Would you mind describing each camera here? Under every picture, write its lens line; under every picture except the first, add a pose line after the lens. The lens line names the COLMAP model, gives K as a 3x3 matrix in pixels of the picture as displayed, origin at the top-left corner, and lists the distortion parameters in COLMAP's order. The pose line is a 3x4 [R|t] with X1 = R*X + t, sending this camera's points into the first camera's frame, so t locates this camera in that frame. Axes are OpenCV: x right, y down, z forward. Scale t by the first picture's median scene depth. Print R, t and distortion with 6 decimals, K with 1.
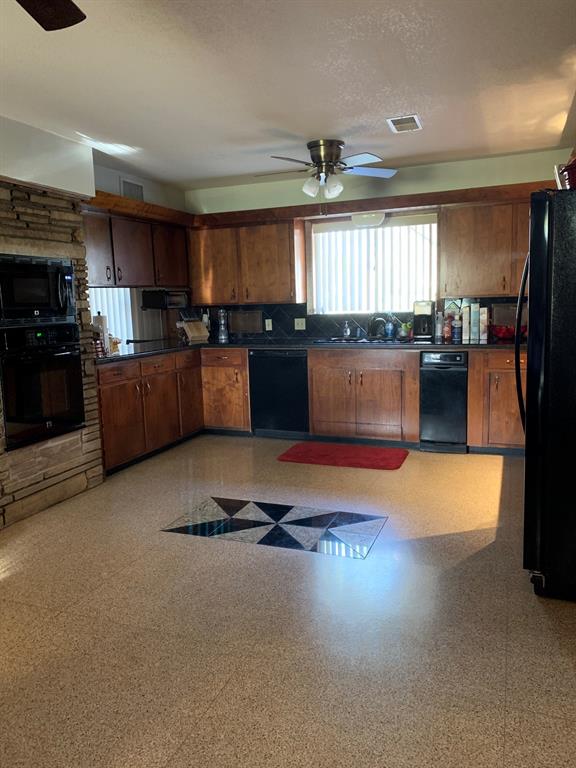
lens RADIAL K [[583.5, 0, 286.5], [0, 583.5, 381.5], [0, 0, 1]] dist [0.065643, -0.016567]
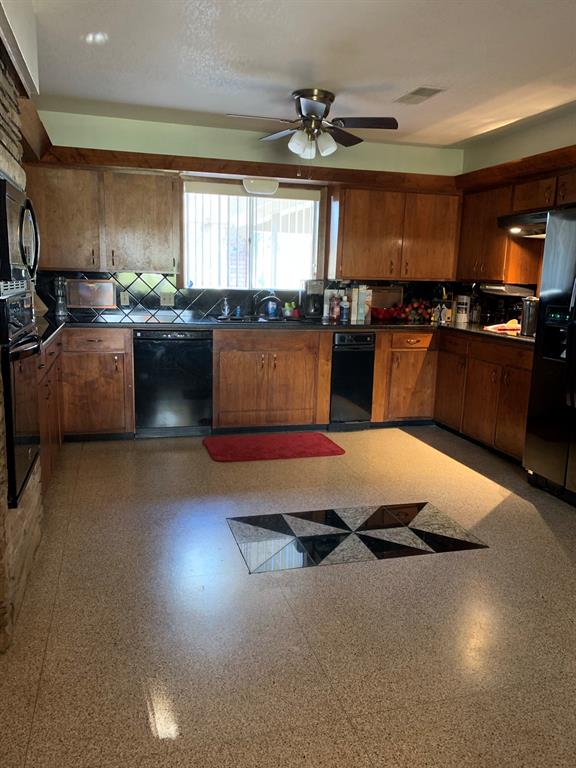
lens RADIAL K [[583.5, 0, 286.4], [0, 583.5, 387.0], [0, 0, 1]] dist [0.065643, -0.016567]
pose [[0.794149, -0.062774, 0.604473, -0.419426], [0.032602, 0.997619, 0.060770, -0.020816], [-0.606849, -0.028553, 0.794304, 0.254027]]
